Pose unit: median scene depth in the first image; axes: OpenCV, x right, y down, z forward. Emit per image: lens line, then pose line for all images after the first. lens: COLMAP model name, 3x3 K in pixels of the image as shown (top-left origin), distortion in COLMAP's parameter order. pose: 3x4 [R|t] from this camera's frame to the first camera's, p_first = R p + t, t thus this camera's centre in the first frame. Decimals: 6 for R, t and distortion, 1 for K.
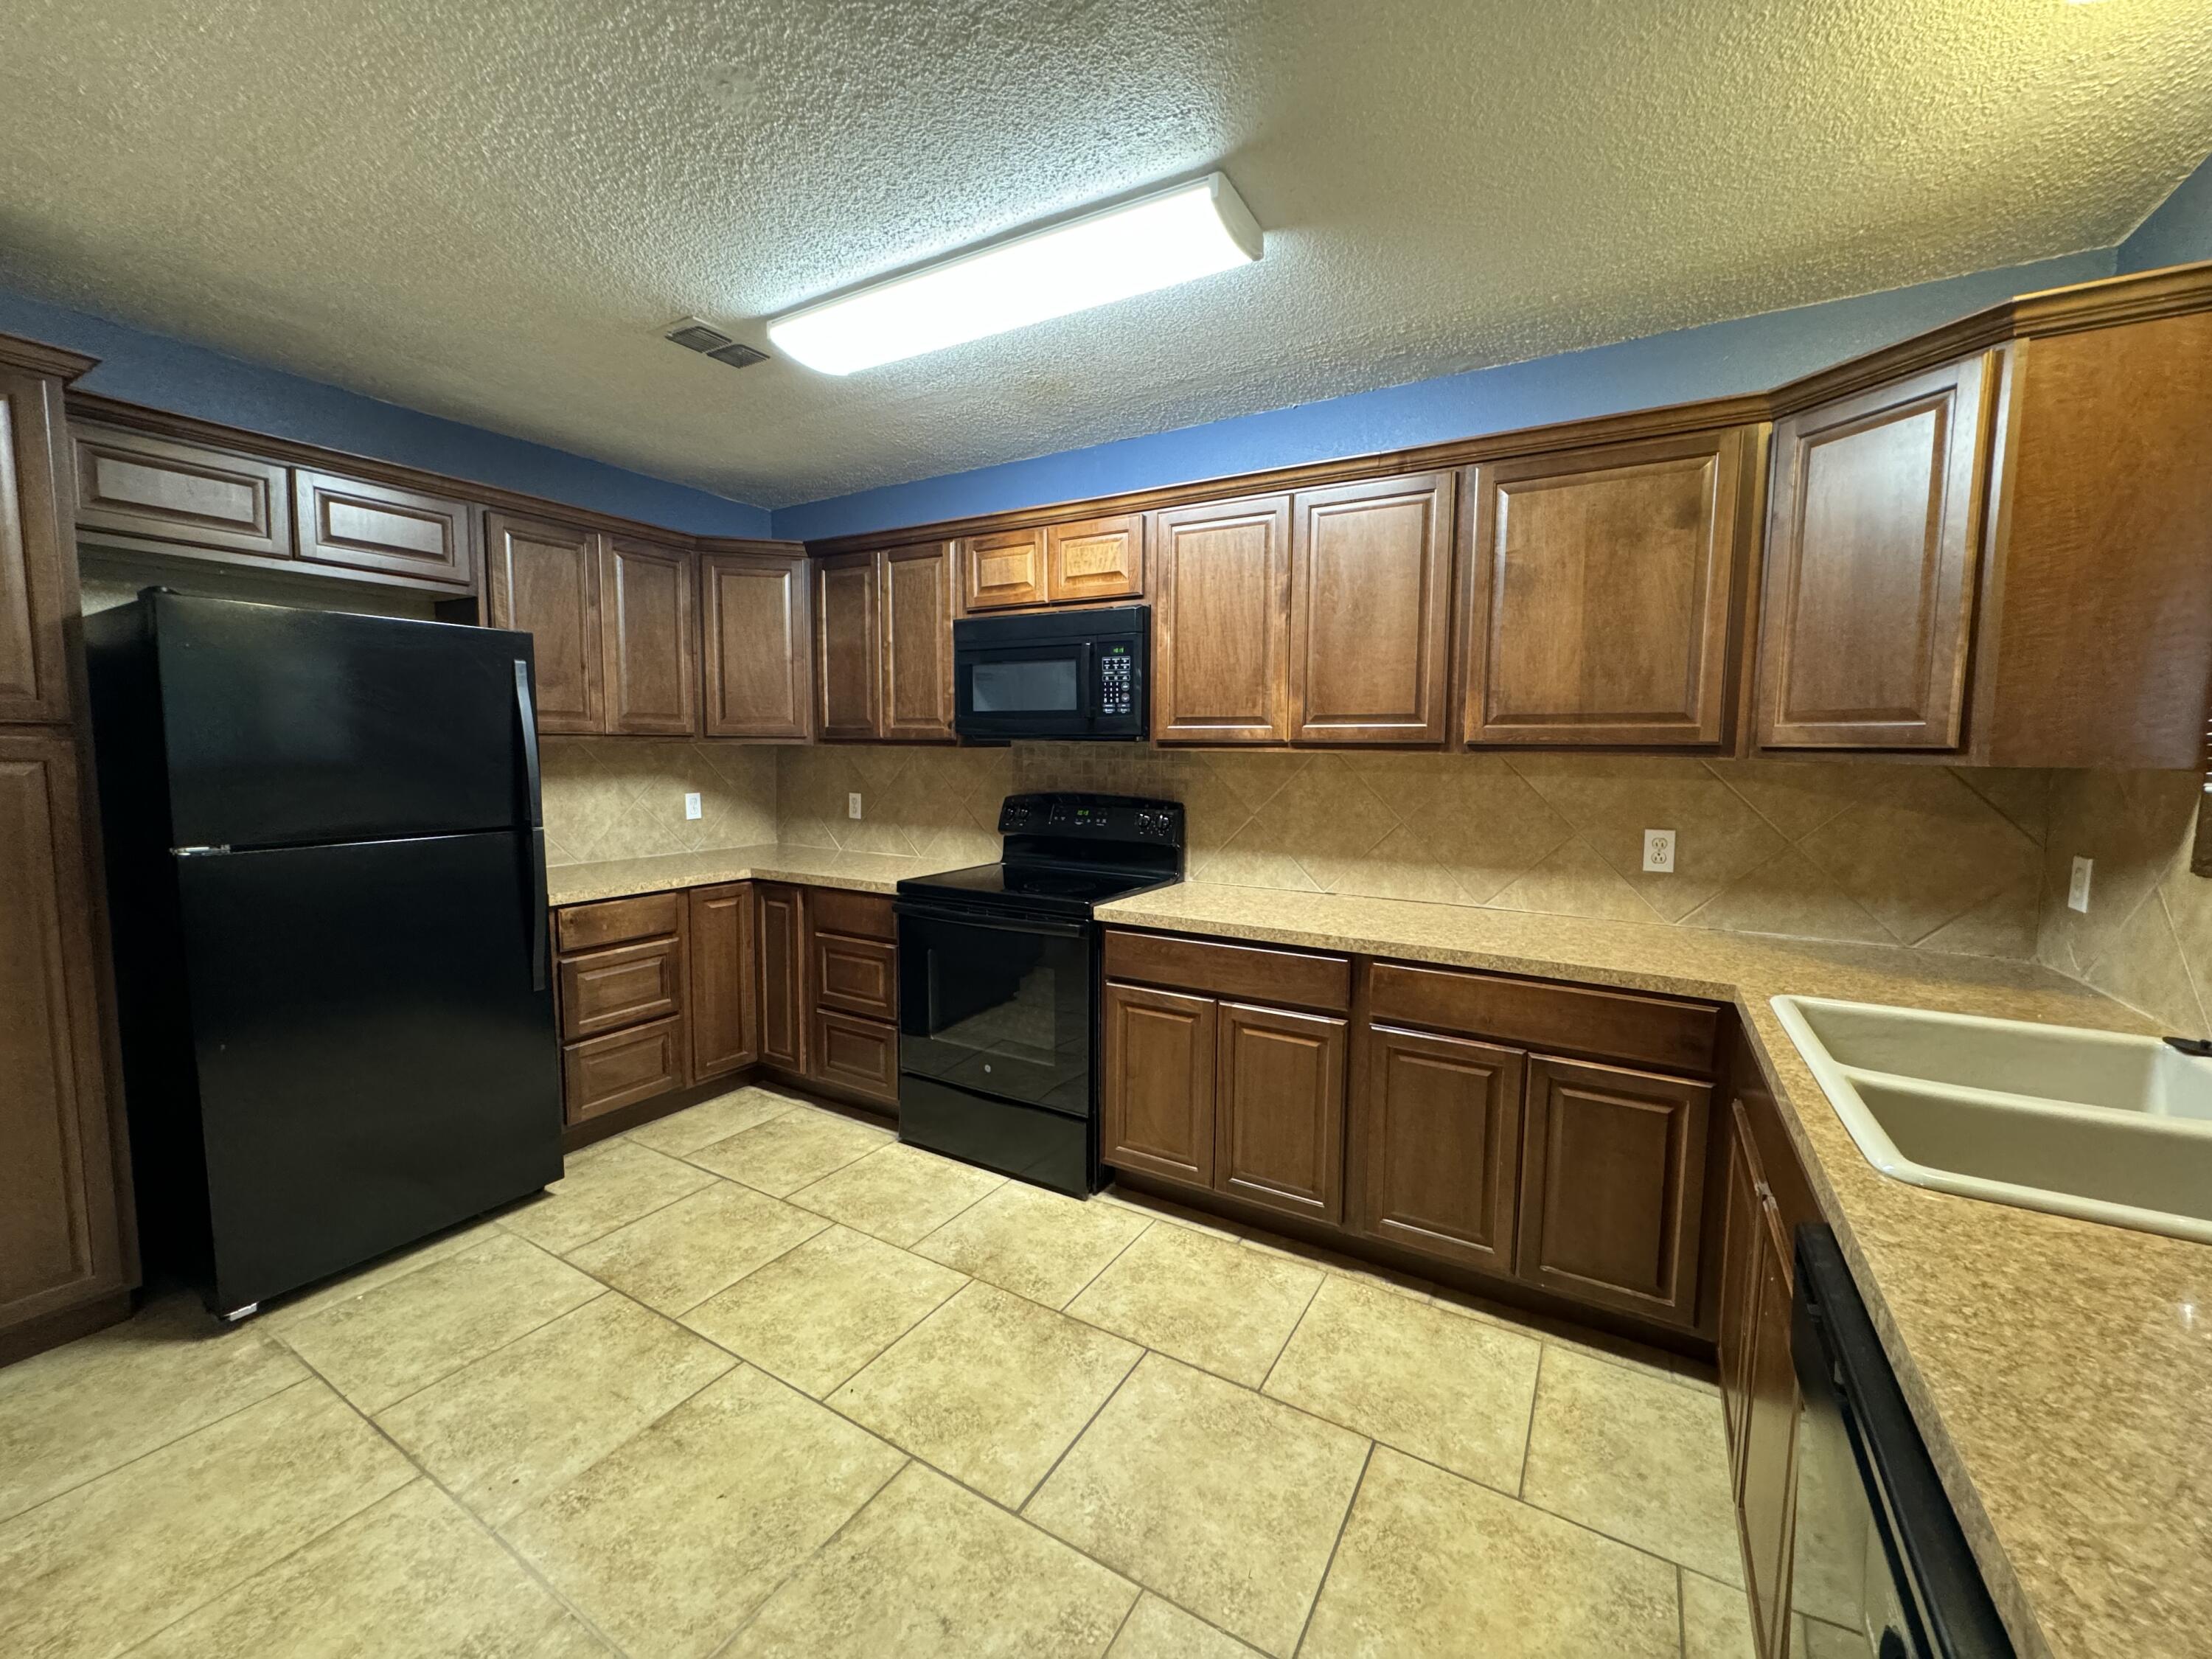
lens RADIAL K [[880.5, 0, 1101.7], [0, 880.5, 826.8], [0, 0, 1]] dist [-0.002142, 0.000153]
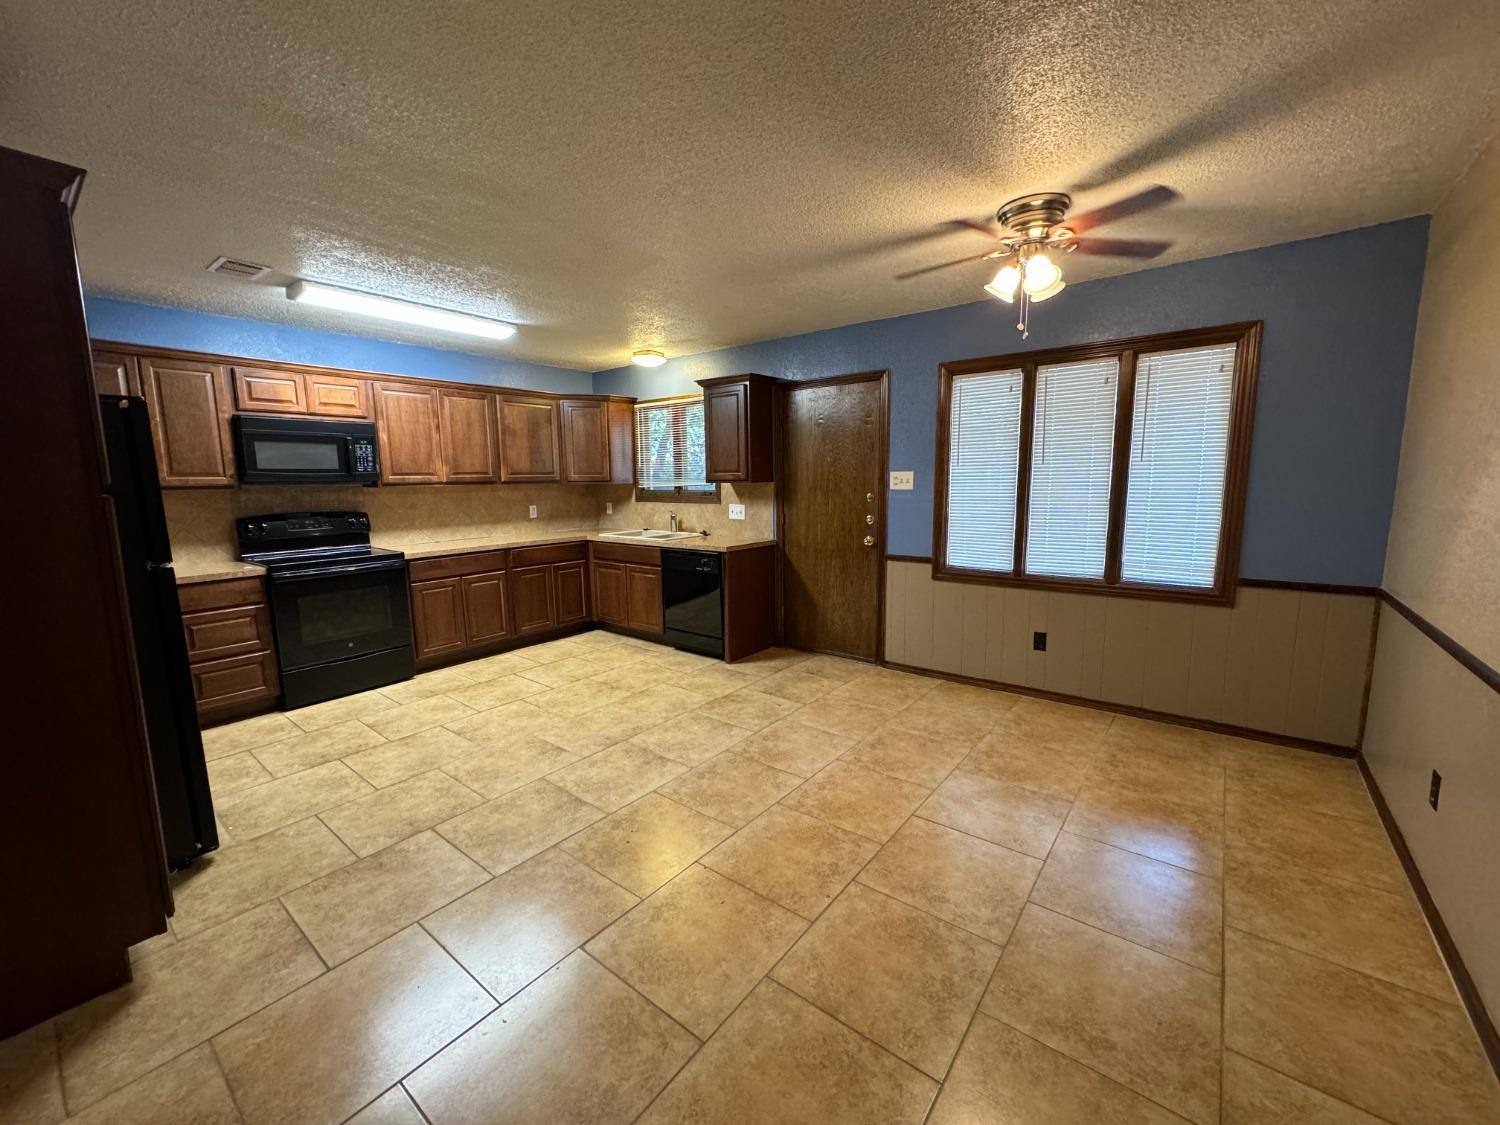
lens RADIAL K [[597.1, 0, 747.1], [0, 597.1, 560.7], [0, 0, 1]] dist [-0.002142, 0.000153]
pose [[0.130054, -0.147000, 0.980549, -1.588078], [0.108484, 0.985121, 0.133297, -0.004375], [-0.985554, 0.089038, 0.144066, -0.151535]]
